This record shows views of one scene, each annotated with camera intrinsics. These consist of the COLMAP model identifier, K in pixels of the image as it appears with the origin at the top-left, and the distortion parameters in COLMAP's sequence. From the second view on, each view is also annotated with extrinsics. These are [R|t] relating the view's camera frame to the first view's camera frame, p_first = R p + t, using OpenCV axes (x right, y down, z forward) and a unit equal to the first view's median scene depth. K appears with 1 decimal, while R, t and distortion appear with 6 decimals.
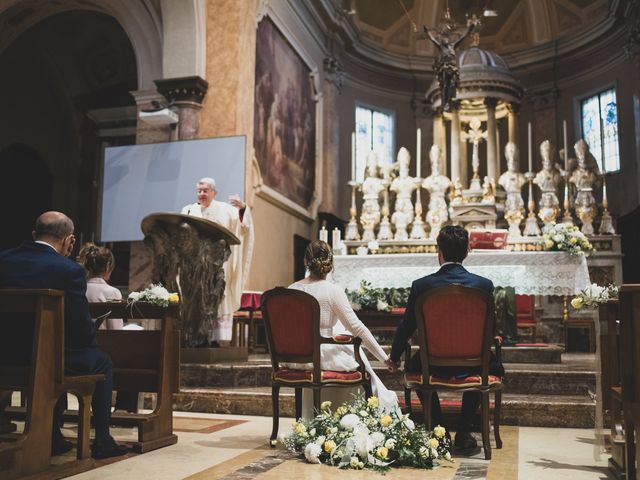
lens RADIAL K [[683.4, 0, 320.0], [0, 683.4, 240.0], [0, 0, 1]] dist [-0.094764, 0.022068]
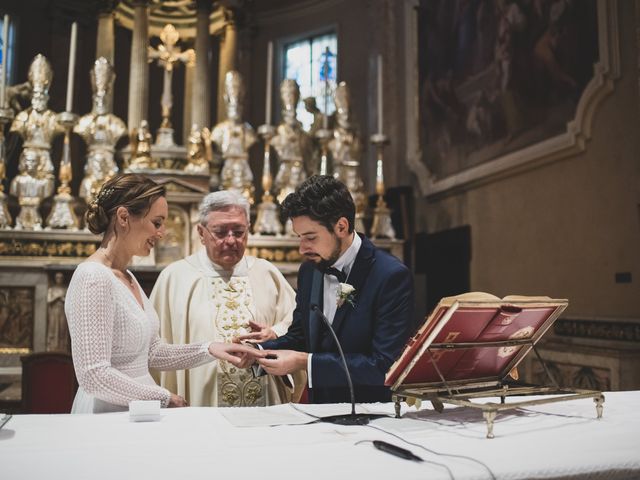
lens RADIAL K [[683.4, 0, 320.0], [0, 683.4, 240.0], [0, 0, 1]] dist [-0.094764, 0.022068]
pose [[0.849720, 0.034774, 0.526087, 0.039037], [-0.061432, 0.997556, 0.033286, -0.022252], [-0.523644, -0.060603, 0.849779, 0.449660]]
